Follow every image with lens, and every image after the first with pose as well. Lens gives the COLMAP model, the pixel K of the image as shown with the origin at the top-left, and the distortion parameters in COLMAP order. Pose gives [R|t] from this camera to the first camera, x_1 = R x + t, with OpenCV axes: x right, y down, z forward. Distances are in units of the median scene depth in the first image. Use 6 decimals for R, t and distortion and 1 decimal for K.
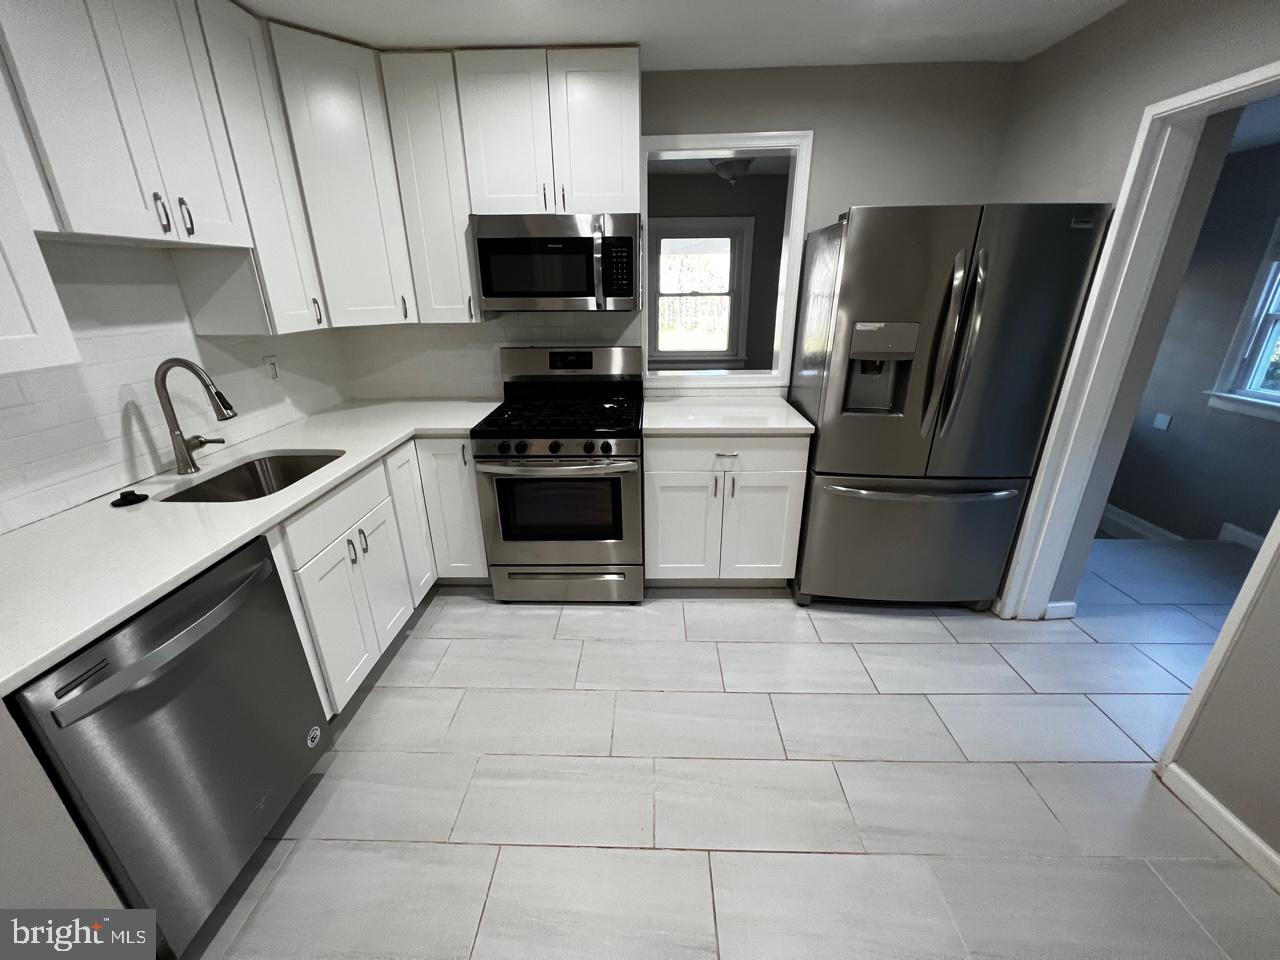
lens RADIAL K [[512.0, 0, 631.8], [0, 512.0, 481.0], [0, 0, 1]] dist [-0.001229, -0.000207]
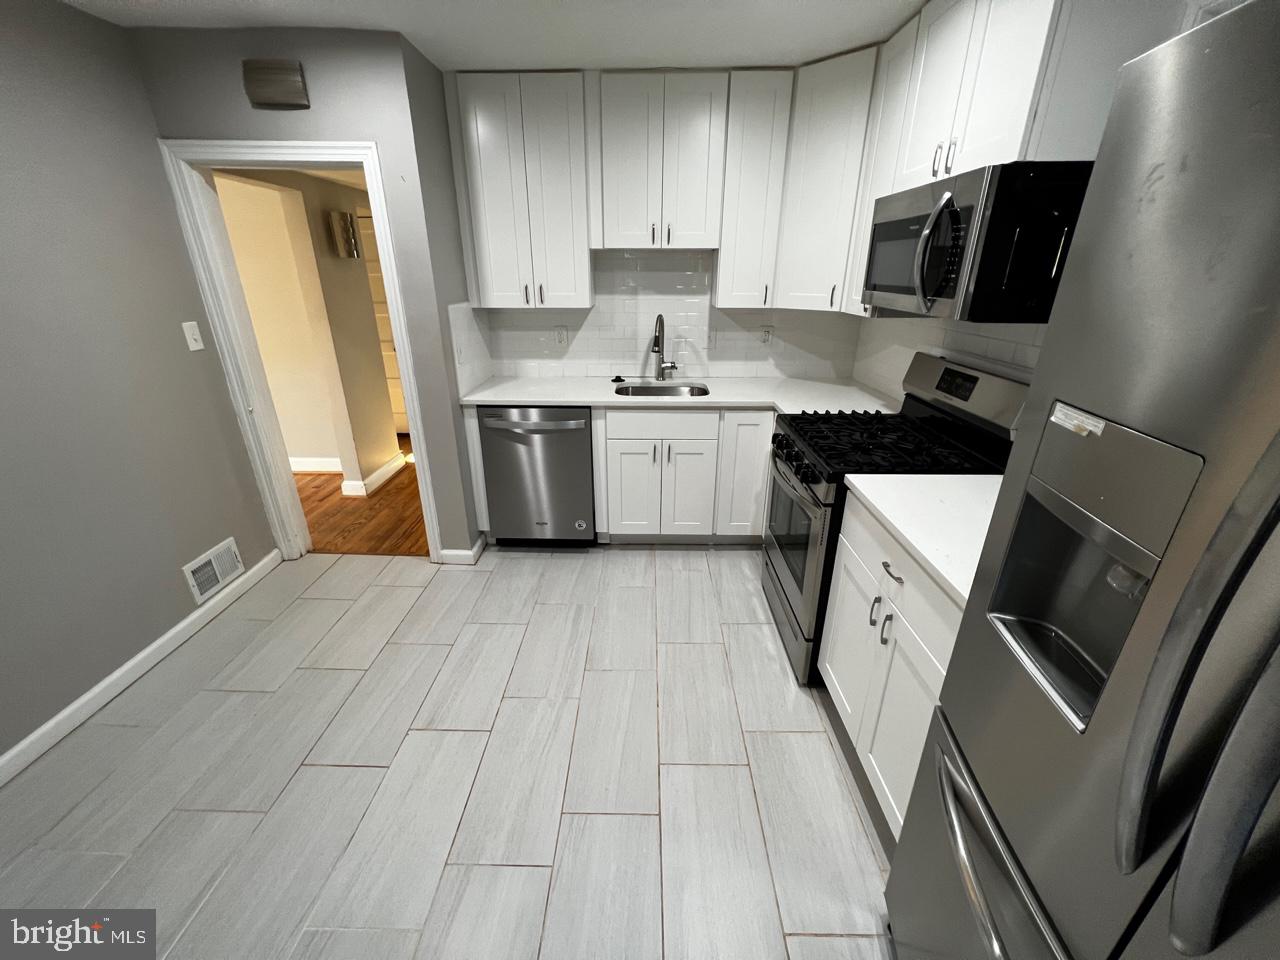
lens RADIAL K [[512.0, 0, 634.8], [0, 512.0, 478.7], [0, 0, 1]] dist [-0.001229, -0.000207]
pose [[0.015356, 0.385914, -0.922407, 0.720175], [-0.361070, 0.862407, 0.354800, -0.259159], [0.932412, 0.327605, 0.152584, 0.624209]]
